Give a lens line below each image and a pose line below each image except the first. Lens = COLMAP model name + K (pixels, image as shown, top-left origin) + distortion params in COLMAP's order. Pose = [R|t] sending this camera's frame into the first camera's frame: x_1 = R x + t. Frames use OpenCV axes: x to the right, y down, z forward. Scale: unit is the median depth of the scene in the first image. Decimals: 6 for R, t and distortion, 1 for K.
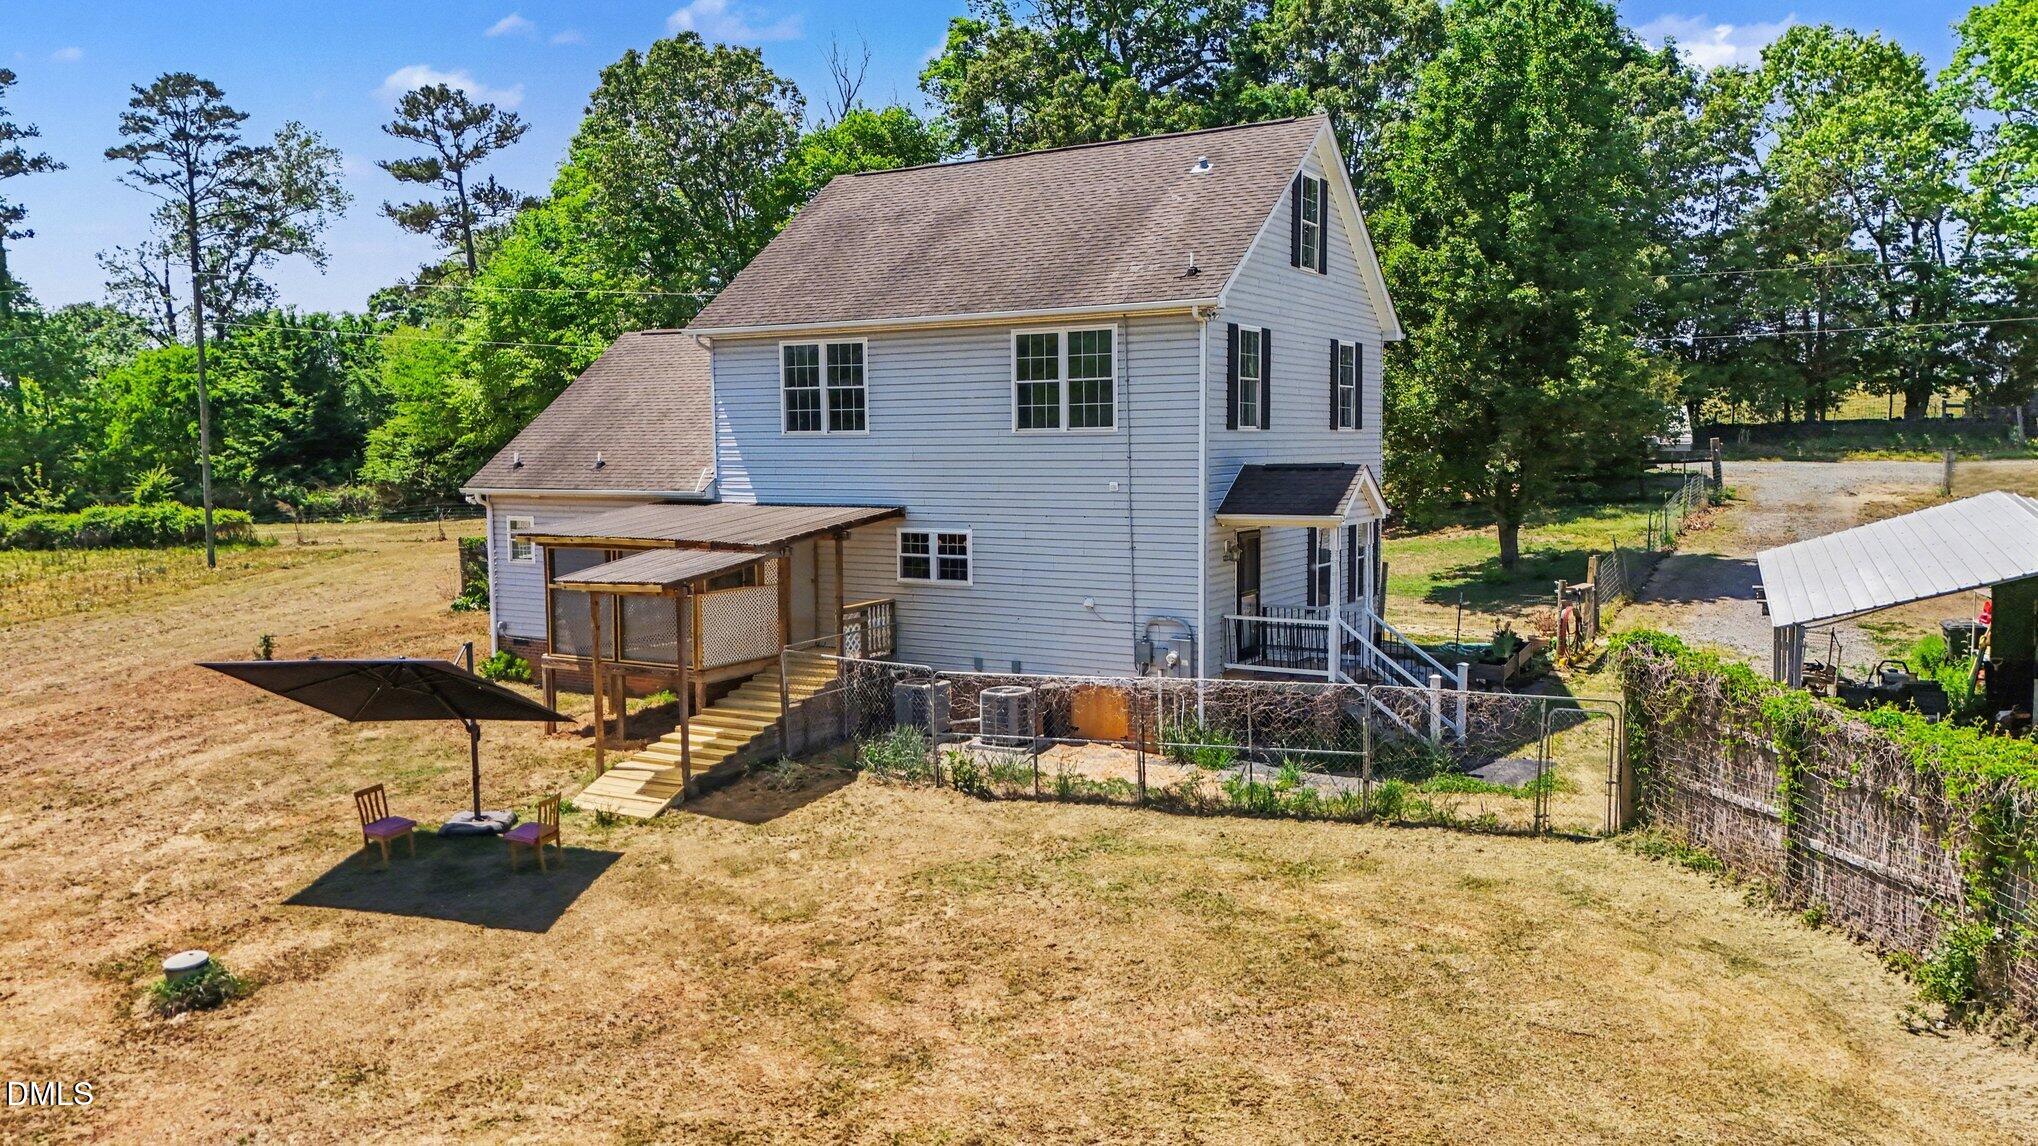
lens RADIAL K [[1416.5, 0, 1019.0], [0, 1416.5, 573.0], [0, 0, 1]] dist [0.067237, -0.057000]
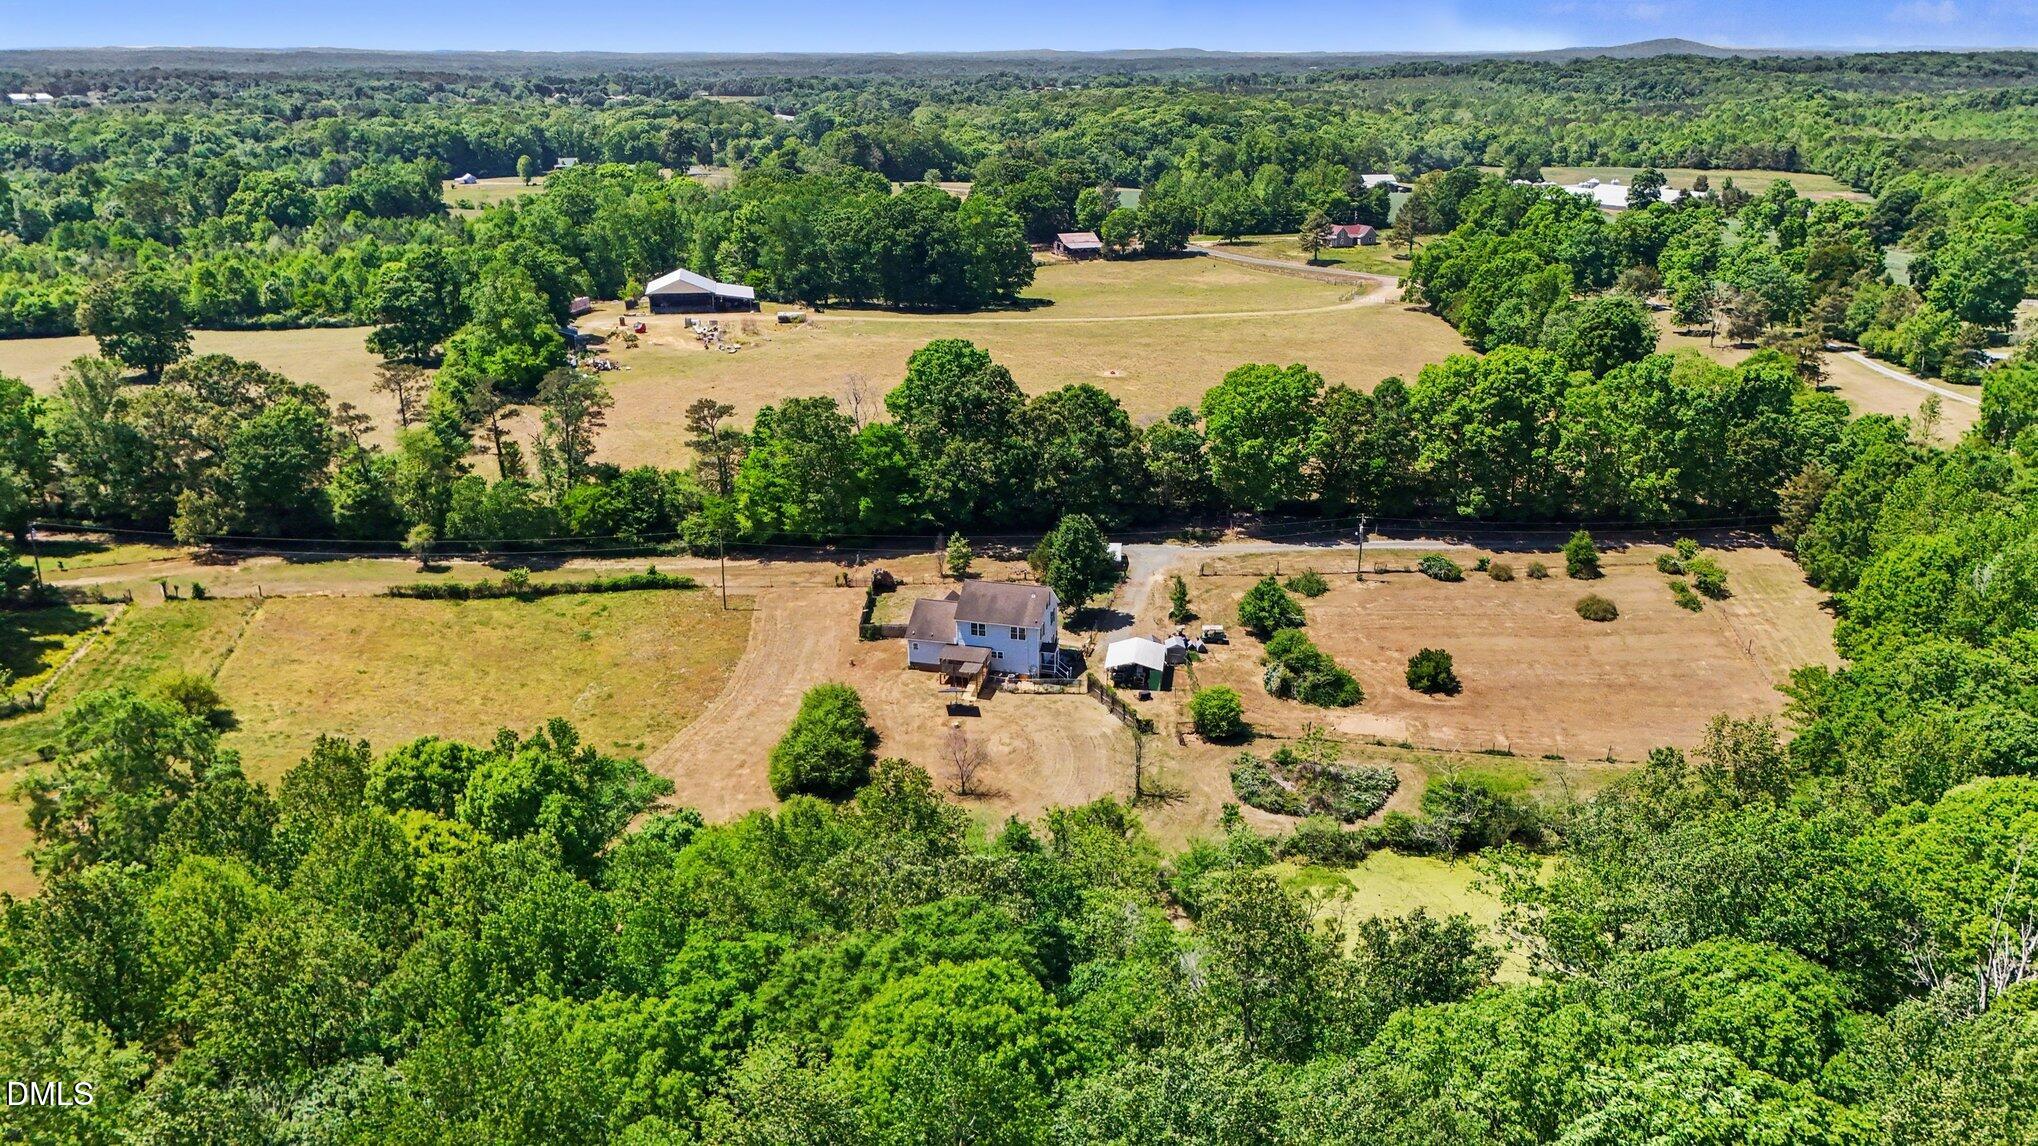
lens RADIAL K [[1416.5, 0, 1019.0], [0, 1416.5, 573.0], [0, 0, 1]] dist [0.067237, -0.057000]
pose [[0.970167, -0.091845, 0.224365, -1.409965], [0.033492, 0.967362, 0.251175, -2.039040], [-0.240111, -0.236167, 0.941579, -5.194572]]
